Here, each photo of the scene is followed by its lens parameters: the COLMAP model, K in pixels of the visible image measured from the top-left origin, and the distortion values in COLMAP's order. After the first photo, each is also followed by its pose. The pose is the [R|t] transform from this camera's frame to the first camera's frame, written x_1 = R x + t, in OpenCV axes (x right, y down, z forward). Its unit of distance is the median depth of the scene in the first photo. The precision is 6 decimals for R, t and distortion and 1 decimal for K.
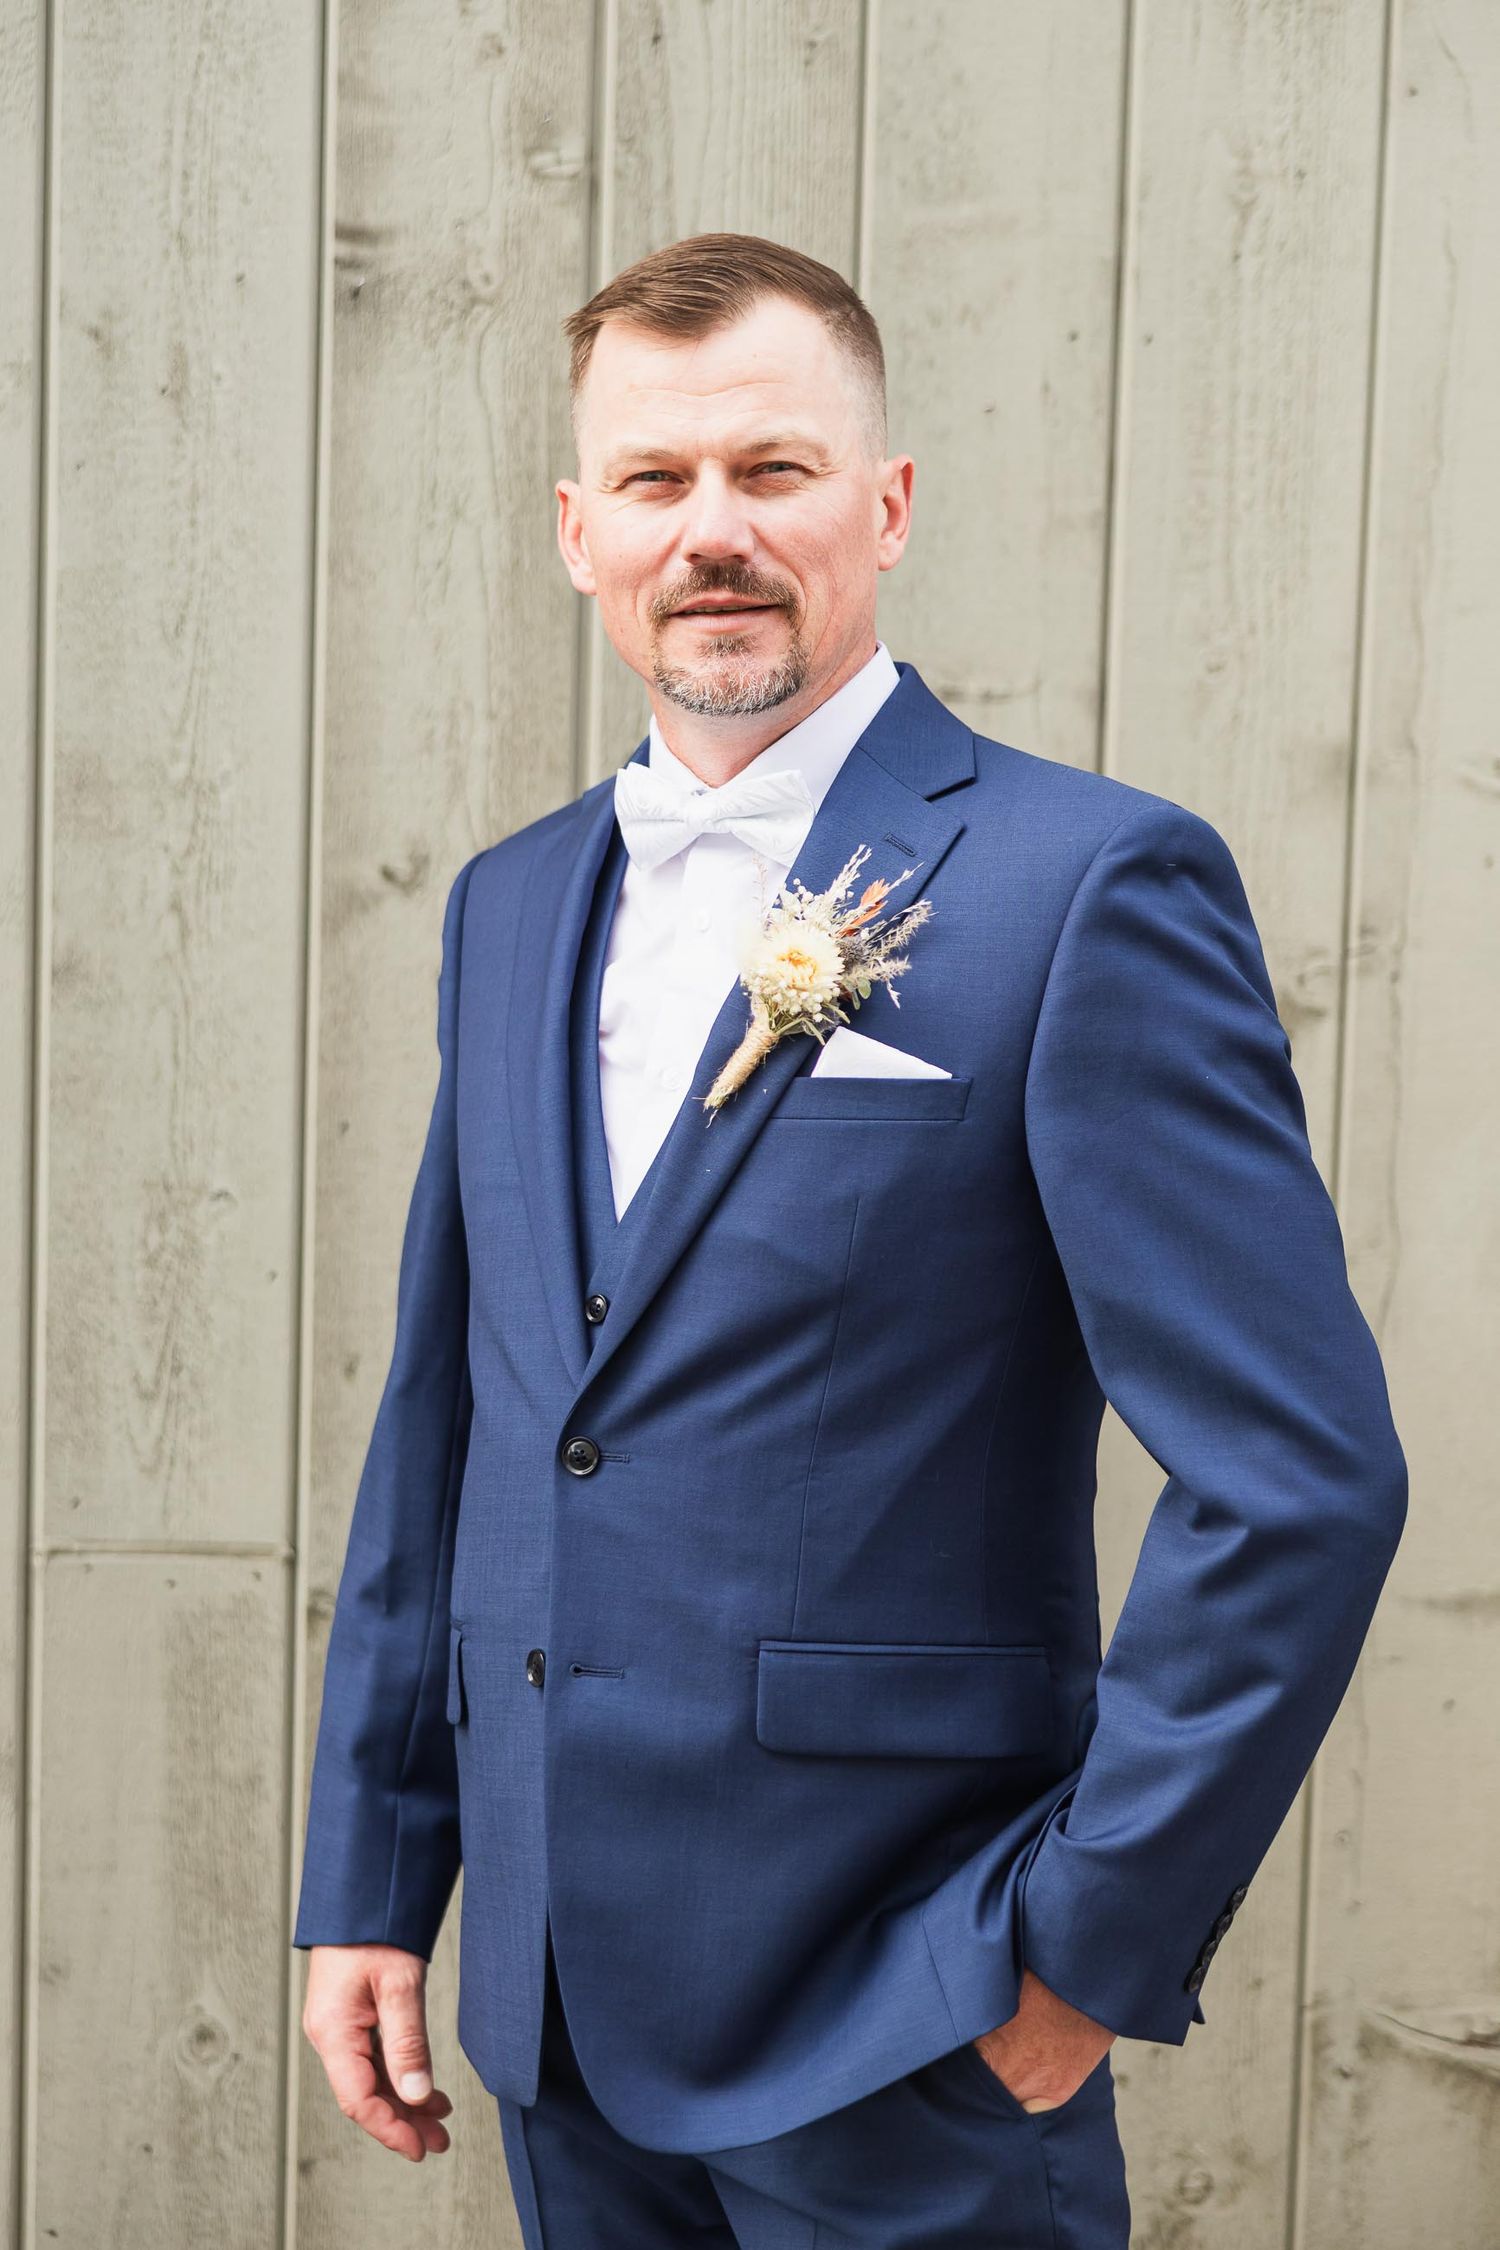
lens RADIAL K [[4488.1, 0, 749.2], [0, 4488.1, 1124.8], [0, 0, 1]] dist [0.011943, -0.120968]
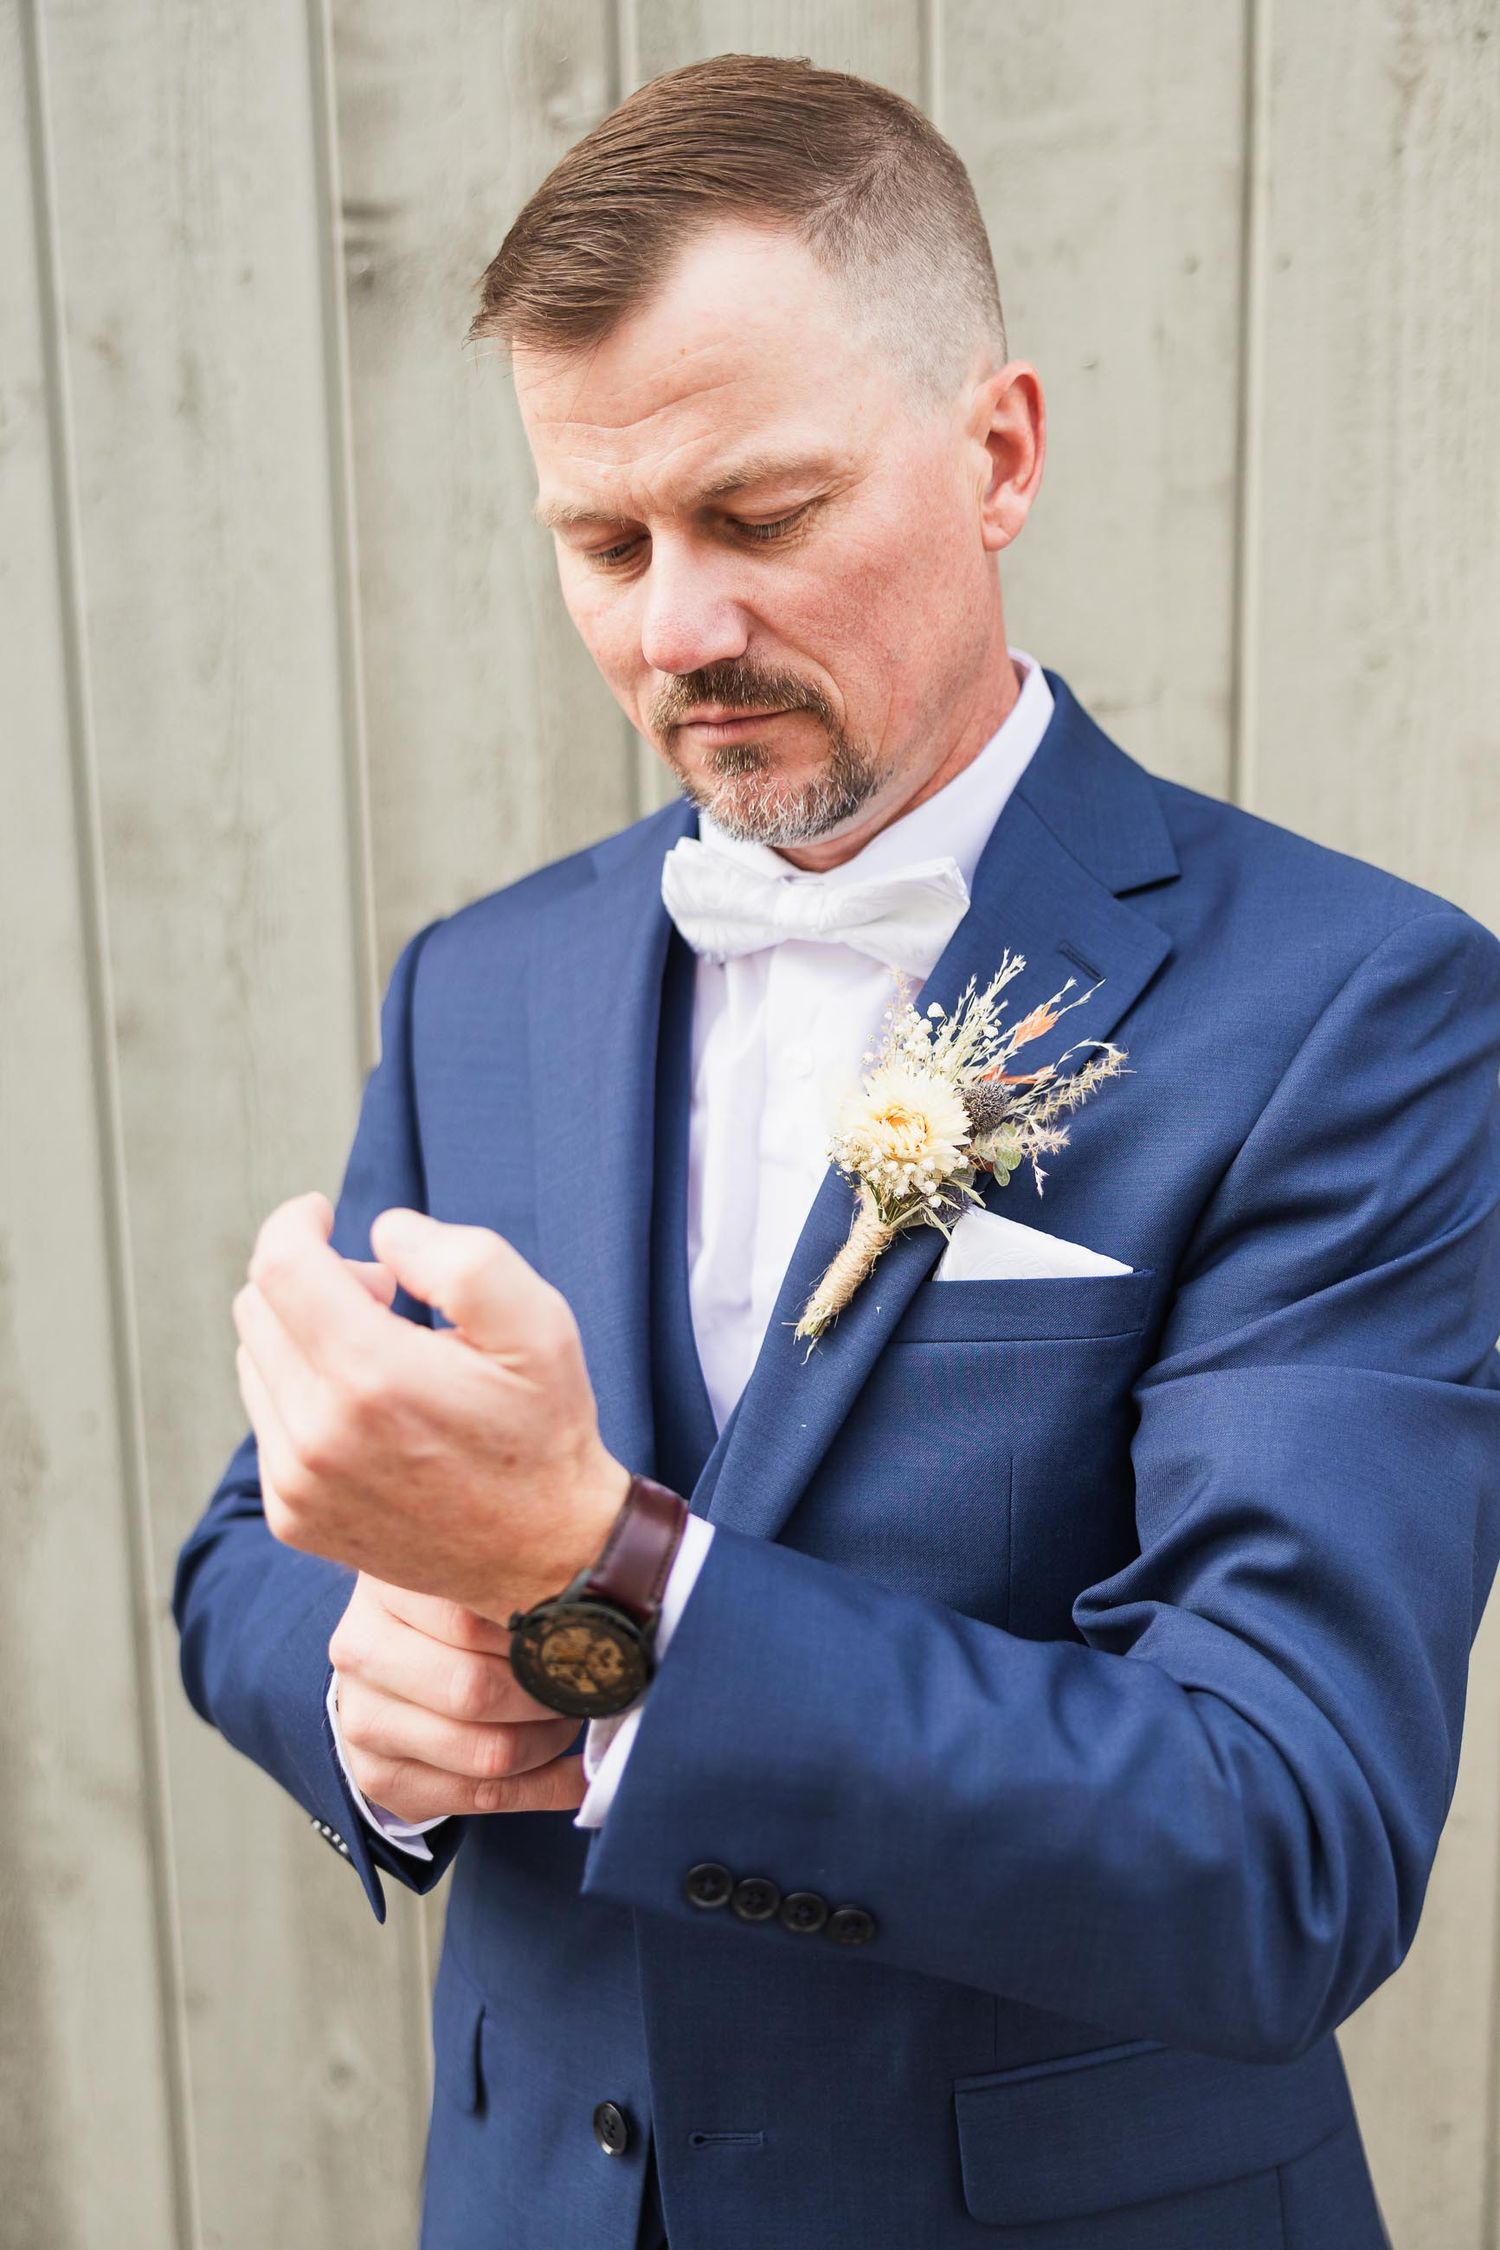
lens RADIAL K [[2699.4, 0, 752.7], [0, 2699.4, 1253.4], [0, 0, 1]] dist [0.017599, -0.036232]
pose [[0.998668, -0.043053, -0.028425, -0.003318], [0.046284, 0.991072, 0.125036, -0.059684], [0.022788, -0.126185, 0.991745, 0.471773]]
